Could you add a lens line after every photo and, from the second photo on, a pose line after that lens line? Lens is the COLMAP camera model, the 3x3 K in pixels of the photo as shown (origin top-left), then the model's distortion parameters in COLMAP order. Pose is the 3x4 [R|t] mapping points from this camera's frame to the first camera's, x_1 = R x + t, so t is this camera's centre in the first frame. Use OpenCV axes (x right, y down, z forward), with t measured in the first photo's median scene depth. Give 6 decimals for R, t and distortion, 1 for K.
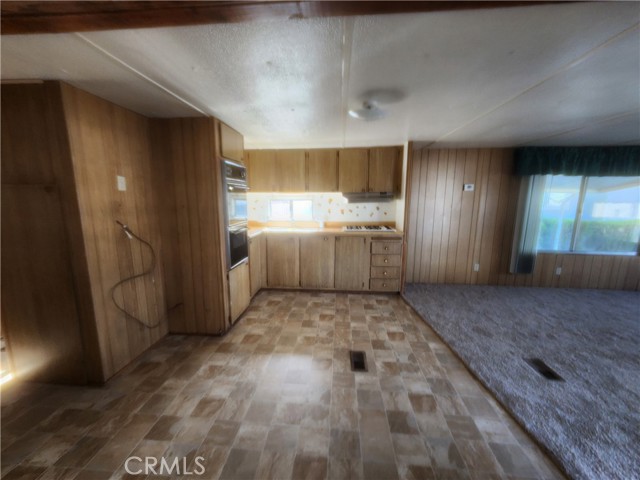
lens RADIAL K [[266.1, 0, 321.3], [0, 266.1, 241.3], [0, 0, 1]] dist [-0.004089, 0.002855]
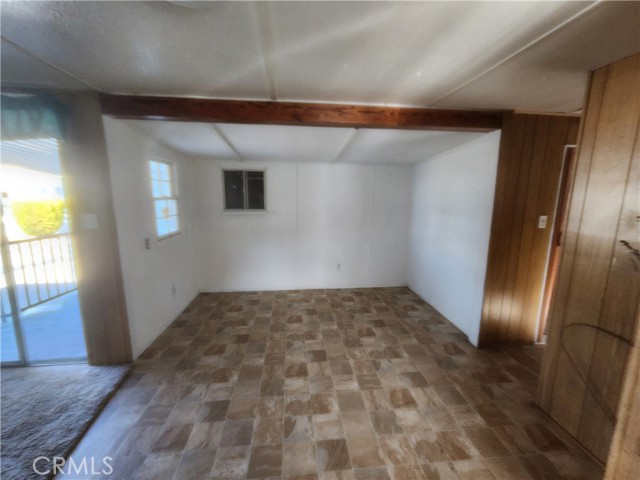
lens RADIAL K [[266.1, 0, 325.5], [0, 266.1, 236.4], [0, 0, 1]] dist [-0.004089, 0.002855]
pose [[-0.979783, 0.016117, -0.199411, 0.056160], [-0.049872, 0.945607, 0.321465, -0.246270], [0.193746, 0.324911, -0.925686, 1.389850]]
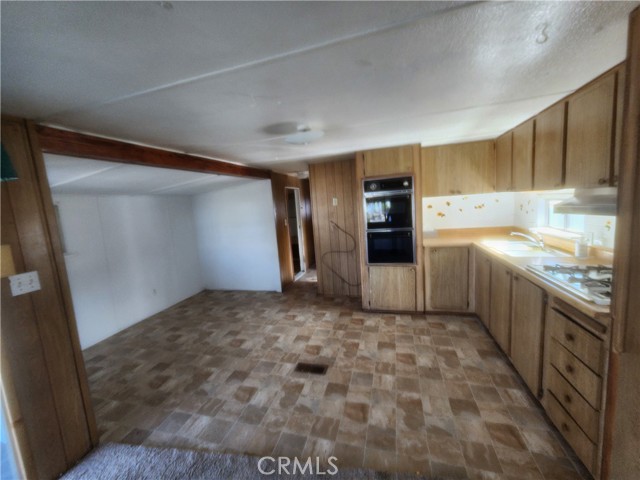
lens RADIAL K [[266.1, 0, 309.9], [0, 266.1, 237.4], [0, 0, 1]] dist [-0.004089, 0.002855]
pose [[-0.210919, 0.137194, -0.967828, 1.150185], [-0.085021, 0.983775, 0.157983, -0.246015], [0.973799, 0.115608, -0.195832, 1.197454]]
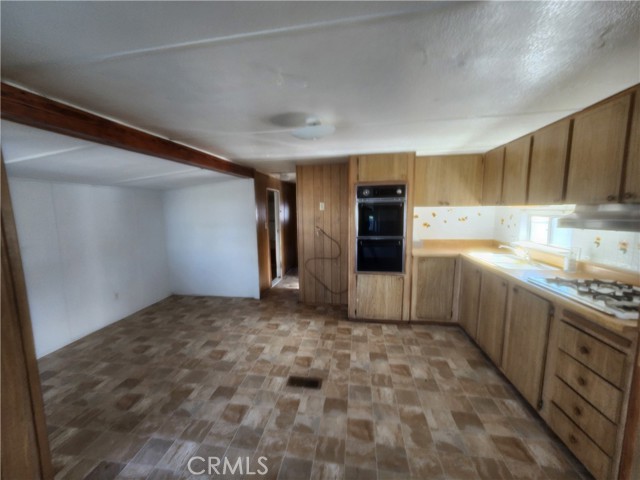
lens RADIAL K [[266.1, 0, 306.7], [0, 266.1, 244.8], [0, 0, 1]] dist [-0.004089, 0.002855]
pose [[-0.096937, 0.133994, -0.986230, 1.096088], [-0.143835, 0.978608, 0.147096, -0.208770], [0.984842, 0.156113, -0.075591, 1.051296]]
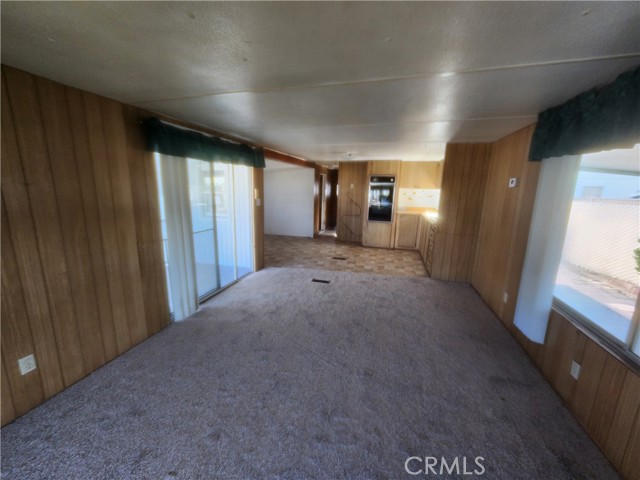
lens RADIAL K [[266.1, 0, 314.4], [0, 266.1, 244.8], [0, 0, 1]] dist [-0.004089, 0.002855]
pose [[-0.188662, 0.201414, -0.961165, 2.604599], [-0.183374, 0.954302, 0.235970, -0.208841], [0.964770, 0.220771, -0.143107, 1.152323]]
